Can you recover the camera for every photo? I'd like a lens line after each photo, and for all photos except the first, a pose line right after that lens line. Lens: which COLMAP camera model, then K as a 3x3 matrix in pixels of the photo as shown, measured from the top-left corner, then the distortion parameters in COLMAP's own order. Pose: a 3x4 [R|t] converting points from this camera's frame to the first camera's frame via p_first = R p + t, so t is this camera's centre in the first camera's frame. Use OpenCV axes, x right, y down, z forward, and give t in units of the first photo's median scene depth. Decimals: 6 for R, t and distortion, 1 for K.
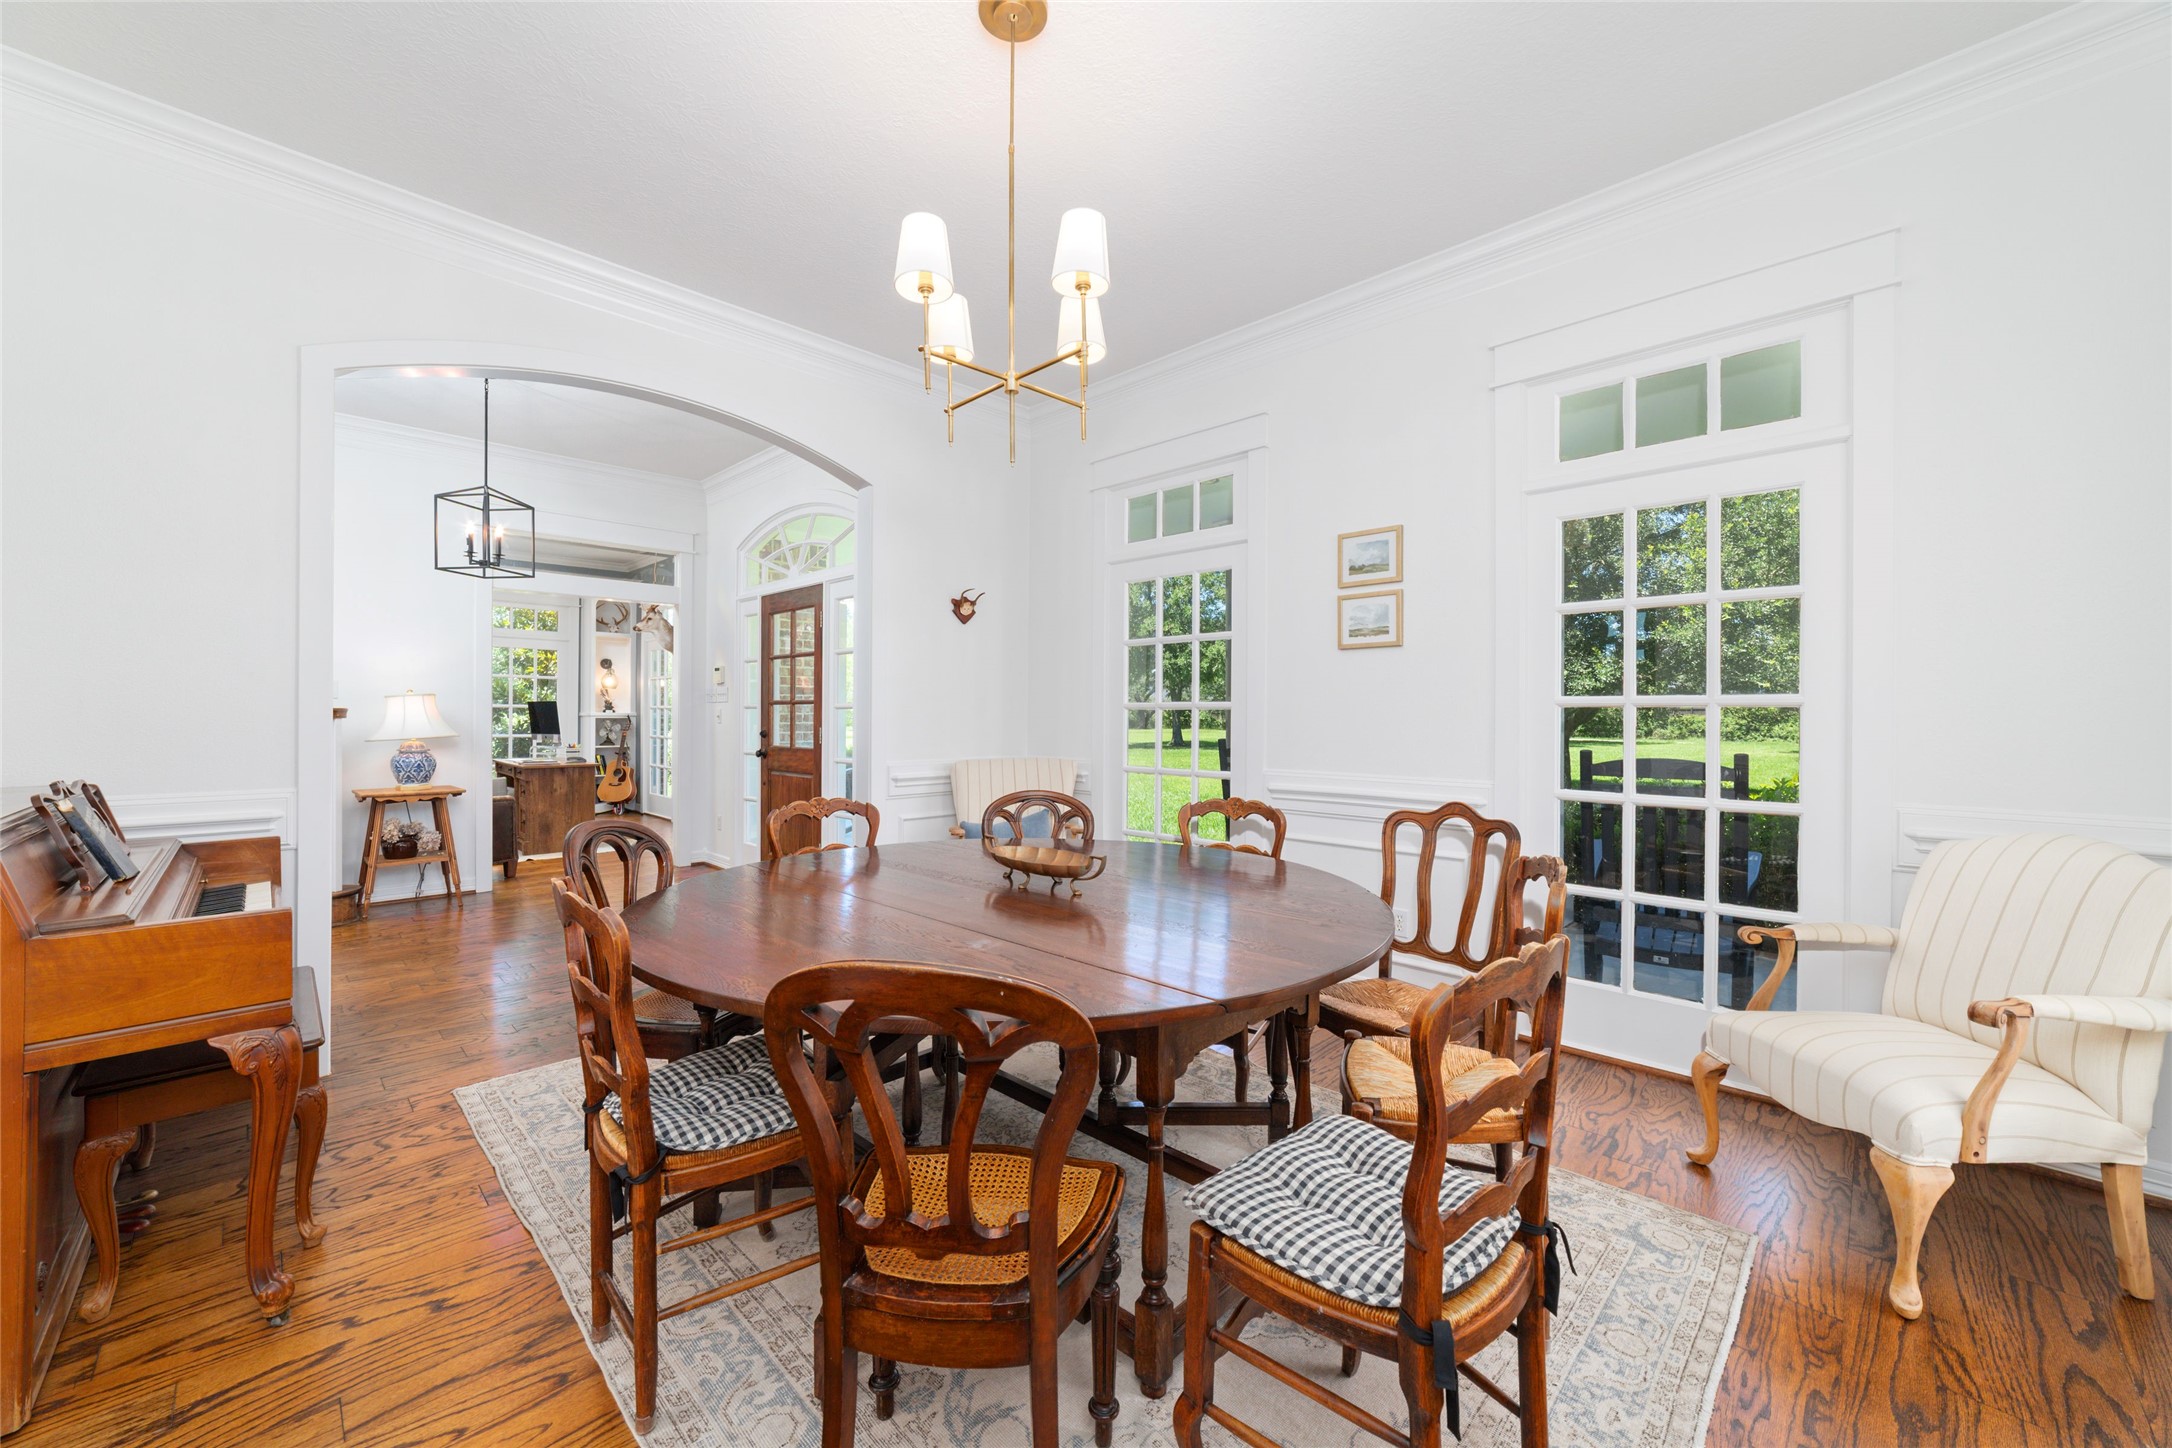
lens RADIAL K [[833.1, 0, 1081.1], [0, 833.1, 716.7], [0, 0, 1]] dist [-0.017953, 0.006672]
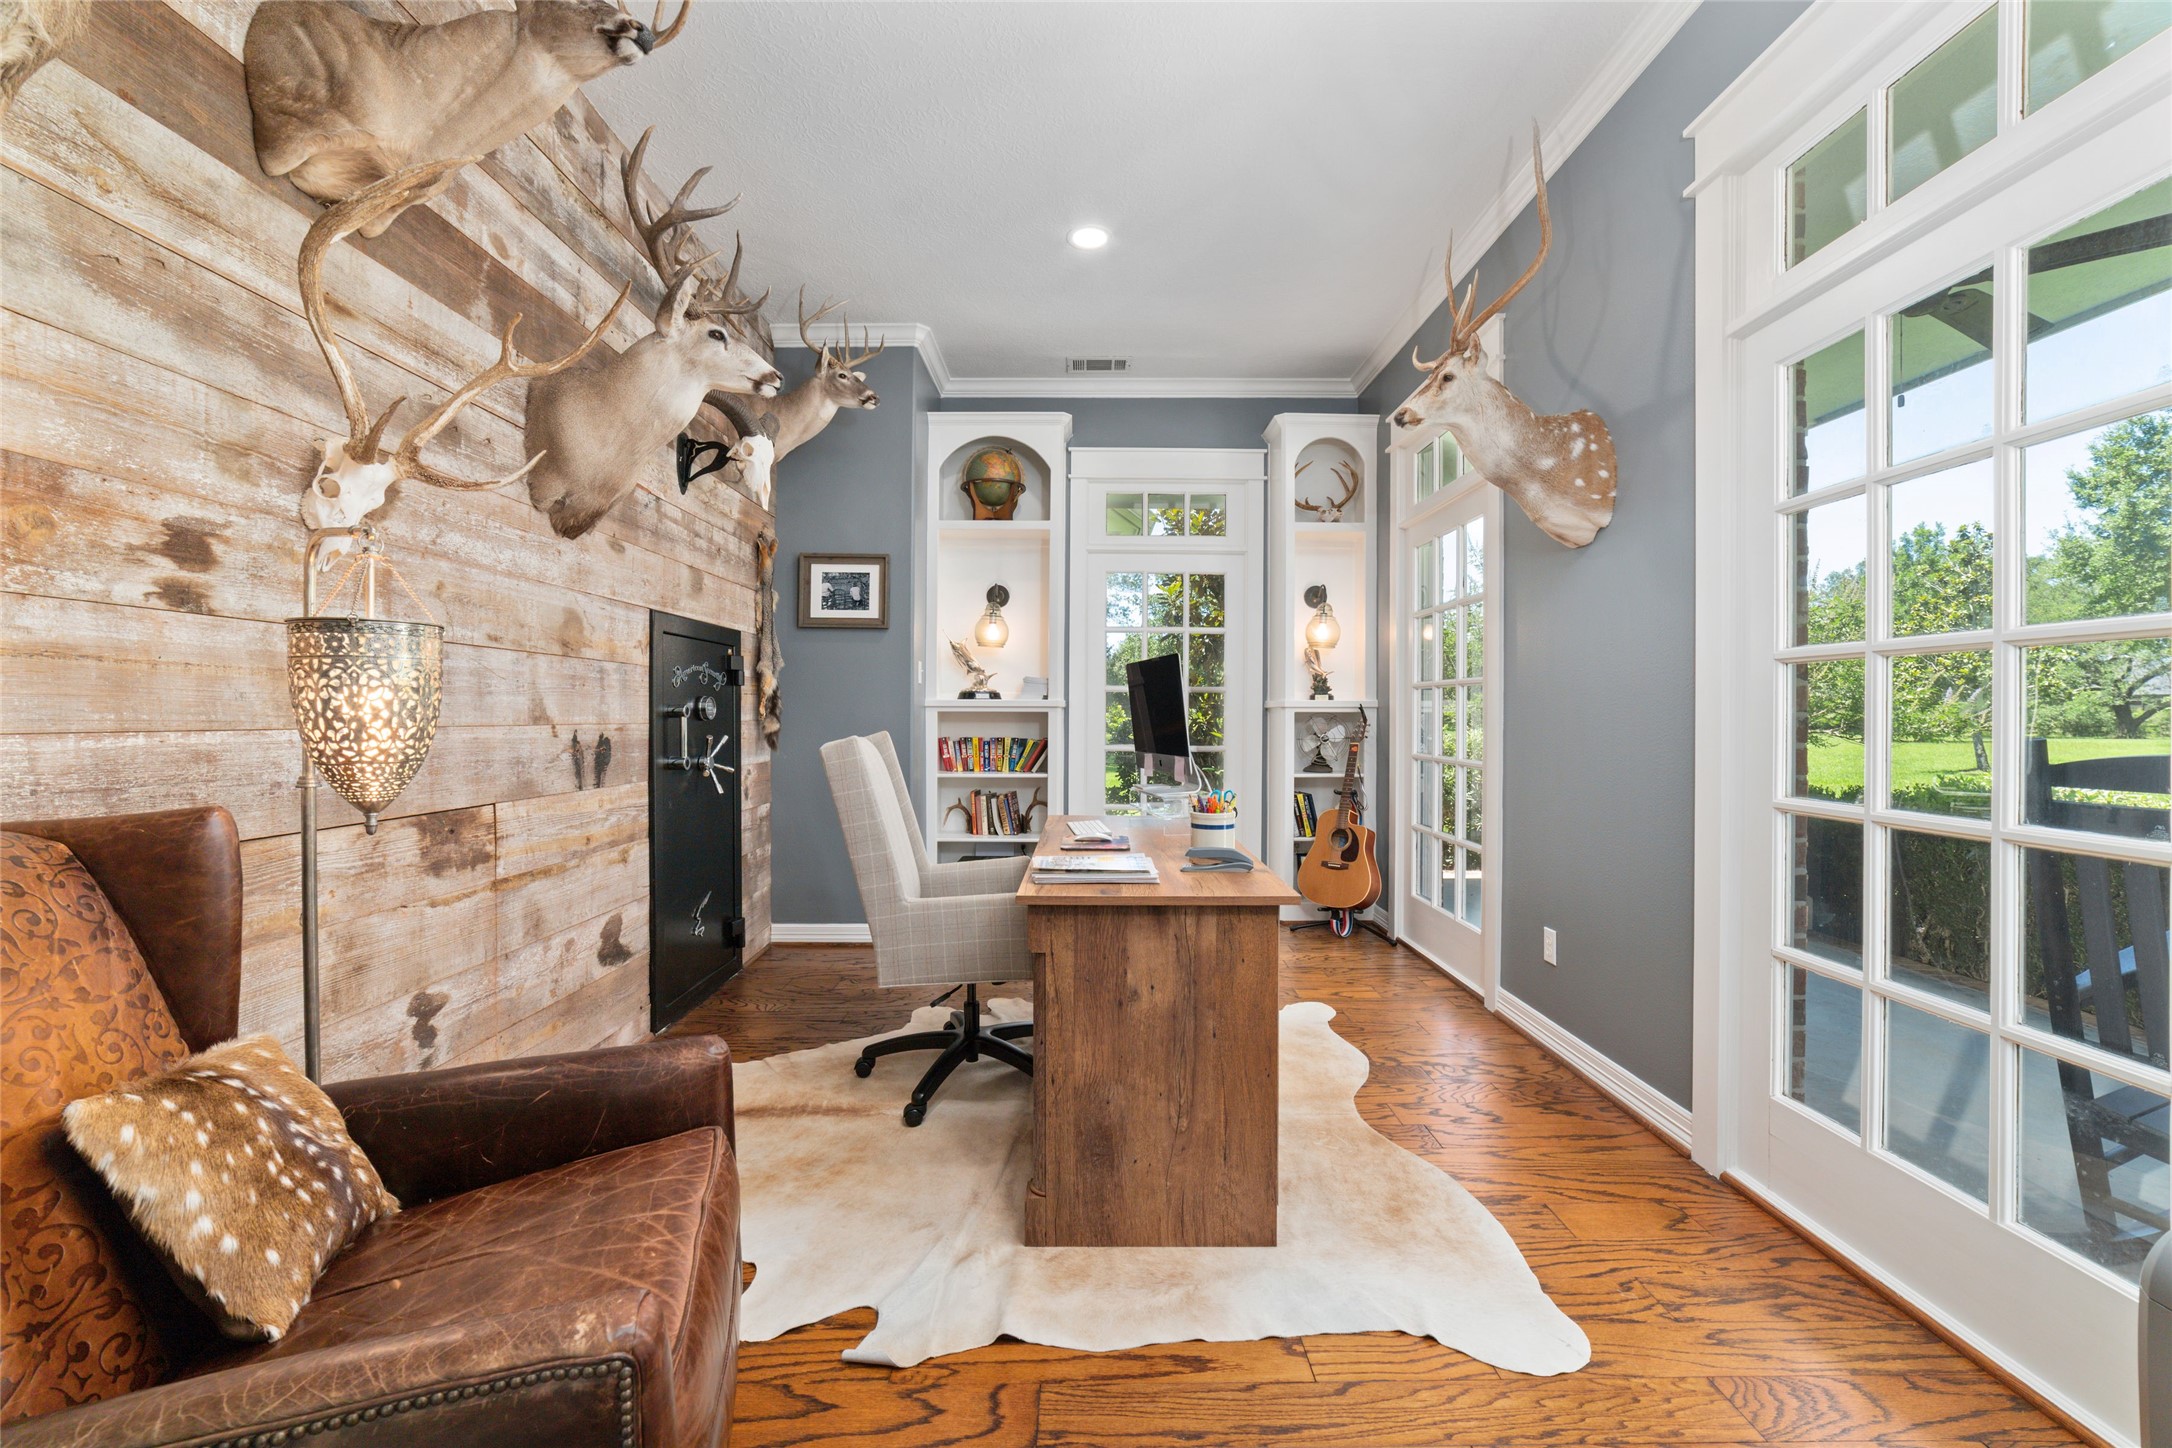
lens RADIAL K [[833.1, 0, 1093.7], [0, 833.1, 719.0], [0, 0, 1]] dist [-0.017953, 0.006672]
pose [[0.711881, 0.003151, -0.702293, -0.340486], [-0.001448, 0.999994, 0.003019, 0.004611], [0.702298, -0.001133, 0.711882, 0.590727]]
